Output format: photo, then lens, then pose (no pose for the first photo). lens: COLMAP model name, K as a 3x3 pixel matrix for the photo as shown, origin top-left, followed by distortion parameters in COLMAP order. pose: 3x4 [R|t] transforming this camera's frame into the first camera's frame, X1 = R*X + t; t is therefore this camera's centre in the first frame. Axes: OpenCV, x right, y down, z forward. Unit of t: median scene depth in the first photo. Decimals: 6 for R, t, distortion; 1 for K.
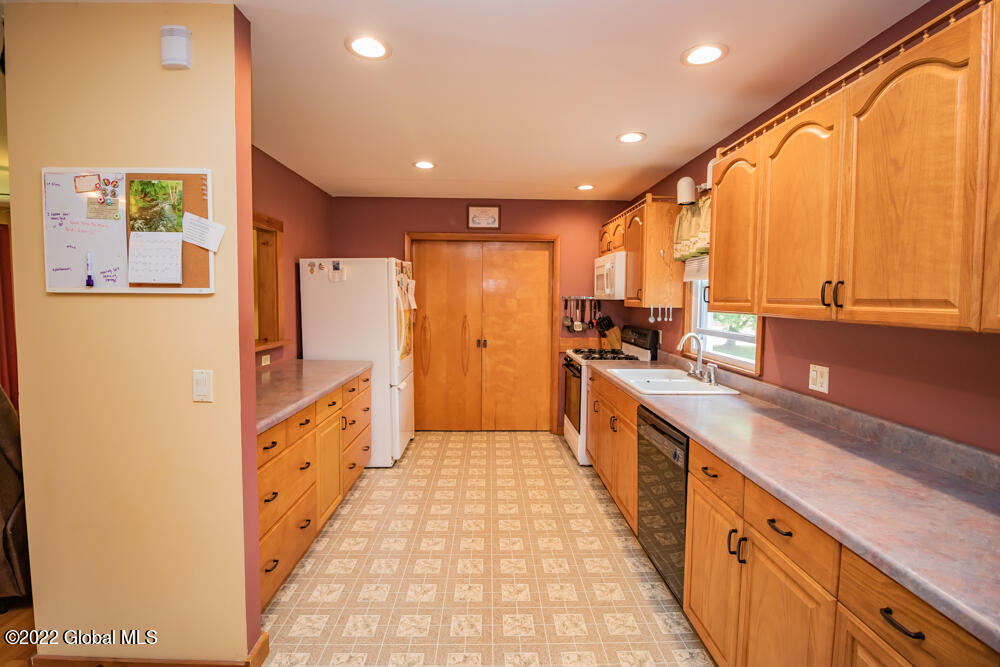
lens RADIAL K [[467.2, 0, 501.5], [0, 467.2, 325.5], [0, 0, 1]] dist [-0.000526, -0.013233]
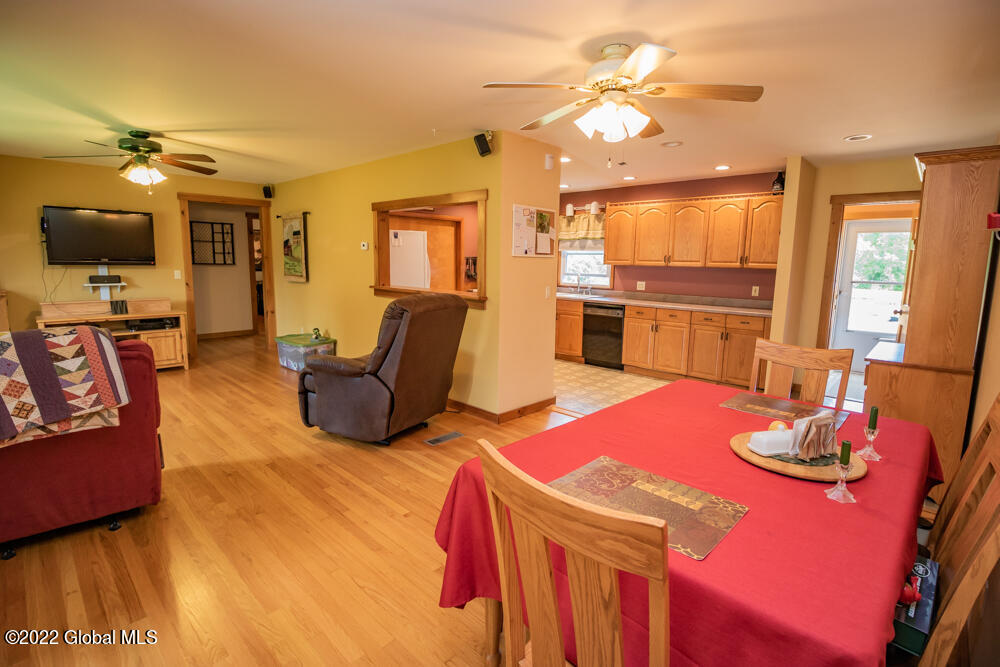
lens RADIAL K [[472.6, 0, 503.9], [0, 472.6, 325.9], [0, 0, 1]] dist [0.000218, -0.013408]
pose [[0.705365, -0.094059, 0.702577, -1.246378], [0.031203, 0.994316, 0.101789, 0.017751], [-0.708158, -0.049876, 0.704291, -0.329860]]
